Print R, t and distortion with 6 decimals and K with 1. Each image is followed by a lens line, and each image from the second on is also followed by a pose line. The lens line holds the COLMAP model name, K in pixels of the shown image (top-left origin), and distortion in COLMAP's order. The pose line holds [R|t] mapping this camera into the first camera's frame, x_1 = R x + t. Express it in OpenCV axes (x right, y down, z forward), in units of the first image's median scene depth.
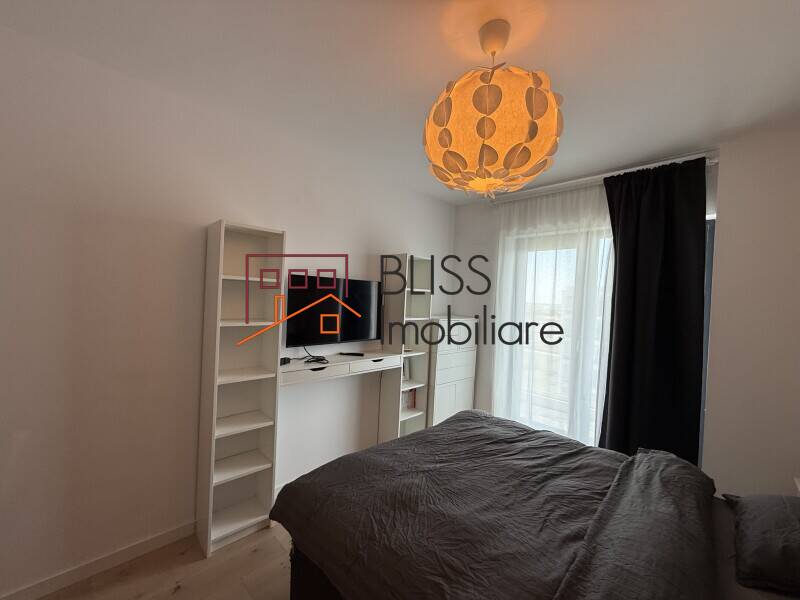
lens RADIAL K [[319.0, 0, 400.0], [0, 319.0, 297.5], [0, 0, 1]] dist [0.000464, 0.000046]
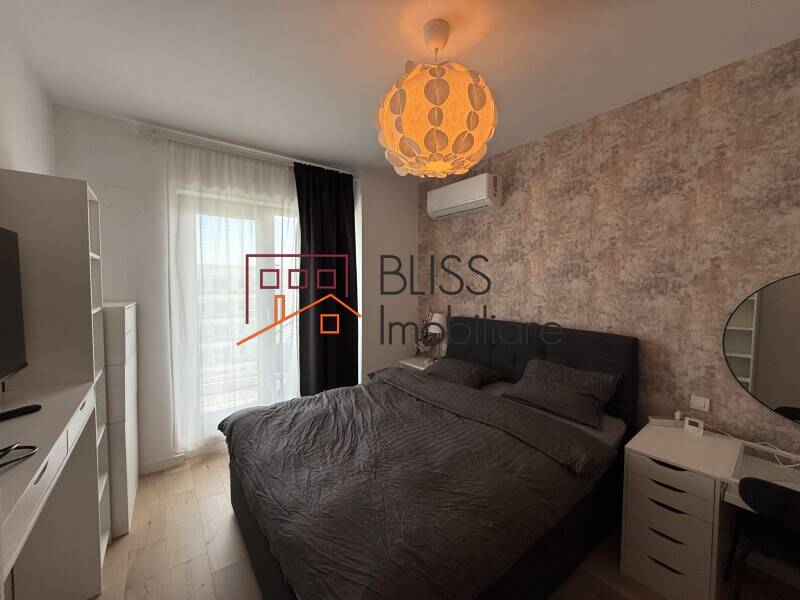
lens RADIAL K [[319.0, 0, 400.0], [0, 319.0, 297.5], [0, 0, 1]] dist [0.000464, 0.000046]
pose [[0.145412, -0.094219, 0.984875, -0.450075], [0.001009, 0.995469, 0.095083, -0.009208], [-0.989371, -0.012833, 0.144848, 0.465071]]
